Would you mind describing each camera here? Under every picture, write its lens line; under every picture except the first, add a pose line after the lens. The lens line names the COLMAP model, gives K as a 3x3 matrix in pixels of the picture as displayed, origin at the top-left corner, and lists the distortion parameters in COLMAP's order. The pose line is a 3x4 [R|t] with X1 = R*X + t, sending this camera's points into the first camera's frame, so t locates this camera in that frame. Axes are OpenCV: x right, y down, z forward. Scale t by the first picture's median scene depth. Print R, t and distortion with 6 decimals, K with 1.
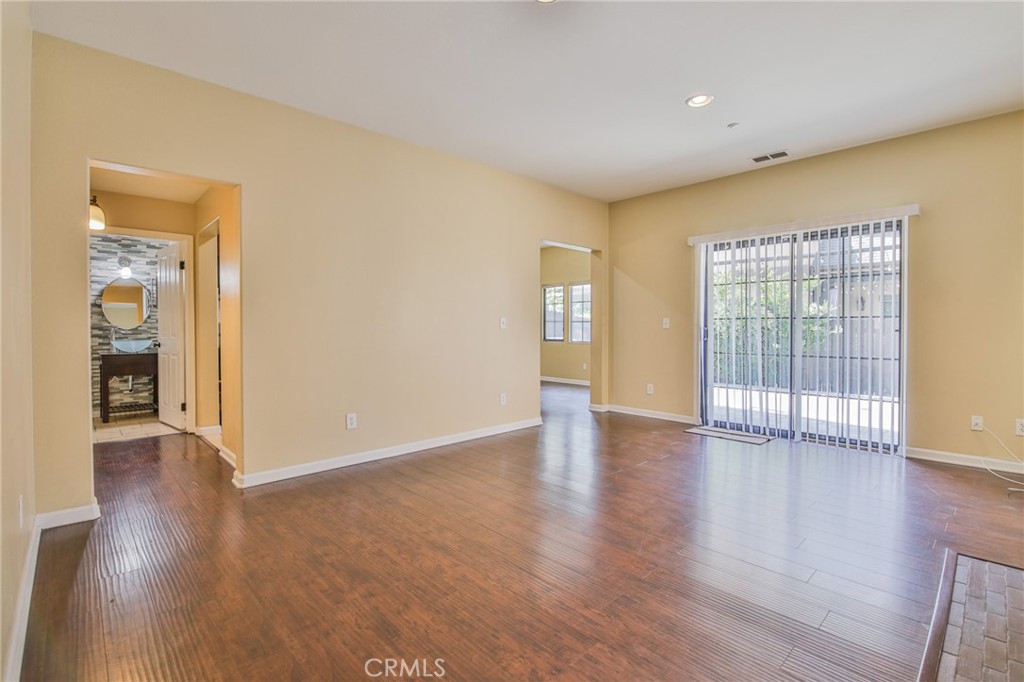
lens RADIAL K [[467.9, 0, 508.9], [0, 467.9, 336.9], [0, 0, 1]] dist [-0.011182, -0.000387]
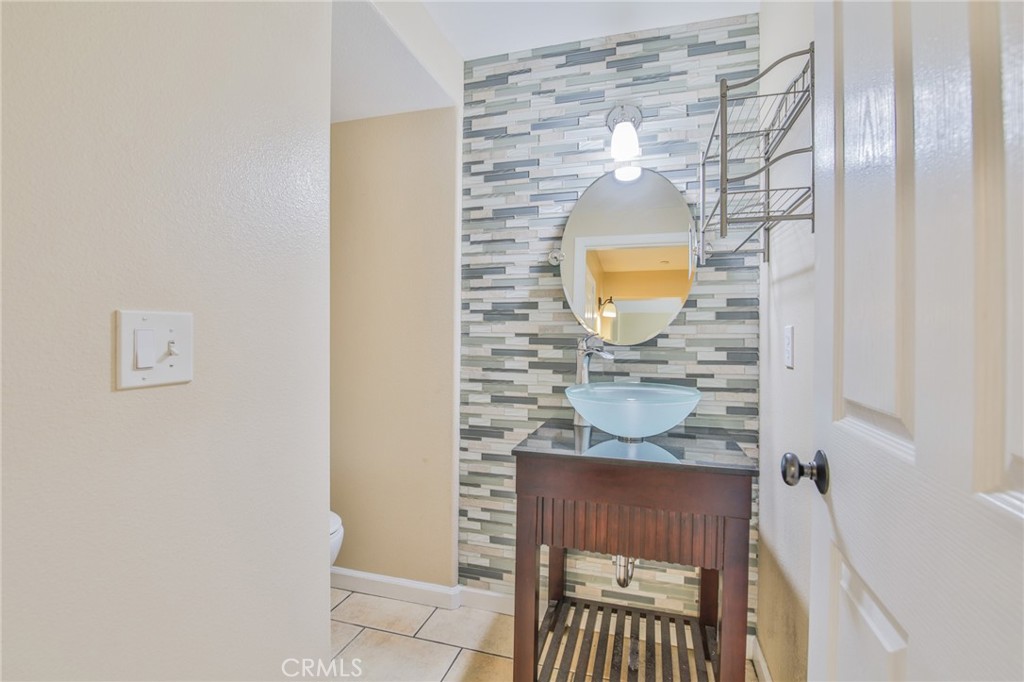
lens RADIAL K [[467.9, 0, 510.7], [0, 467.9, 340.2], [0, 0, 1]] dist [-0.011182, -0.000387]
pose [[0.493335, 0.005867, -0.869819, -0.601358], [-0.022015, 0.999741, -0.005742, -0.016187], [0.869561, 0.021982, 0.493337, 0.790517]]
